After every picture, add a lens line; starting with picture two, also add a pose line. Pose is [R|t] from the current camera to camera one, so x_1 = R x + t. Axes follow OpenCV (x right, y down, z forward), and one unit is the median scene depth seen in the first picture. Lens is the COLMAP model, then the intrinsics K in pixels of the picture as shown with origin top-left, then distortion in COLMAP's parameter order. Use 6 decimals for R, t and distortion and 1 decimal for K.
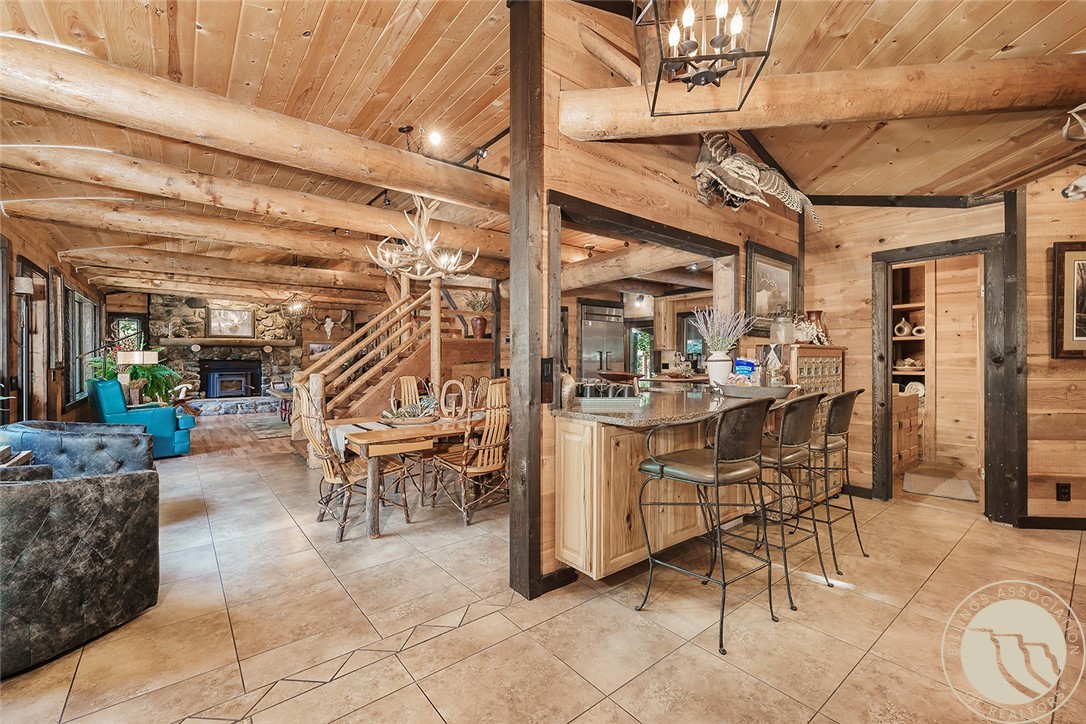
lens RADIAL K [[454.4, 0, 543.0], [0, 454.4, 362.0], [0, 0, 1]] dist [0.000983, 0.000083]
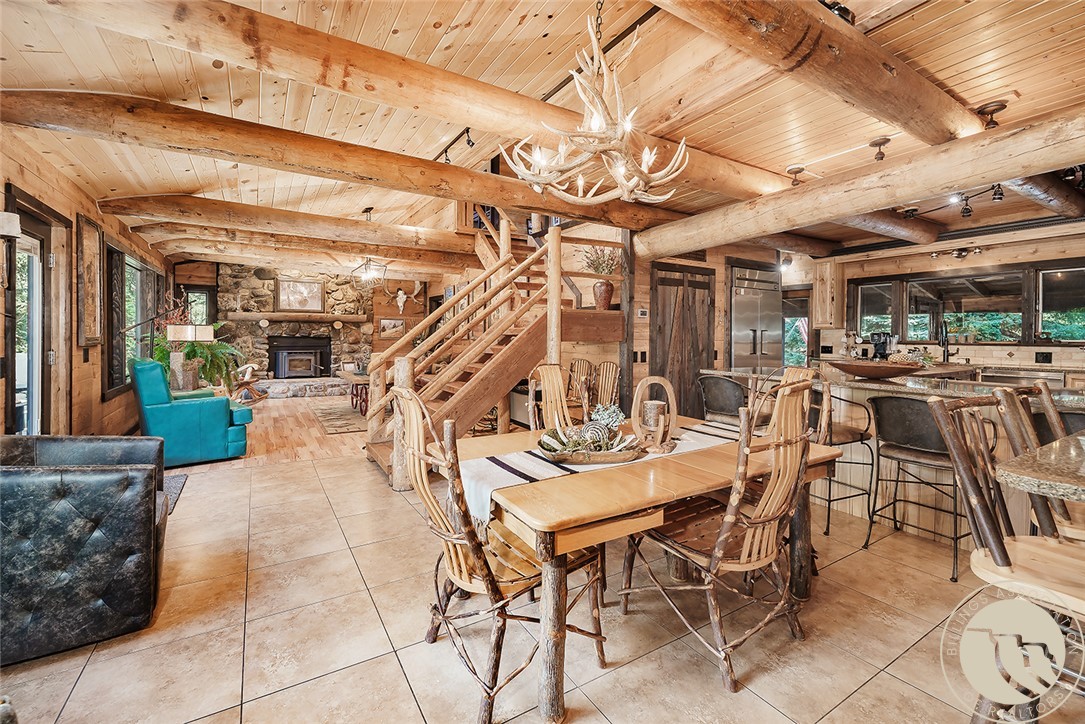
lens RADIAL K [[455.7, 0, 531.7], [0, 455.7, 343.2], [0, 0, 1]] dist [-0.000900, -0.000204]
pose [[0.990291, 0.009901, -0.138659, -0.115021], [-0.009223, 0.999942, 0.005537, -0.001148], [0.138705, -0.004204, 0.990325, 0.184296]]
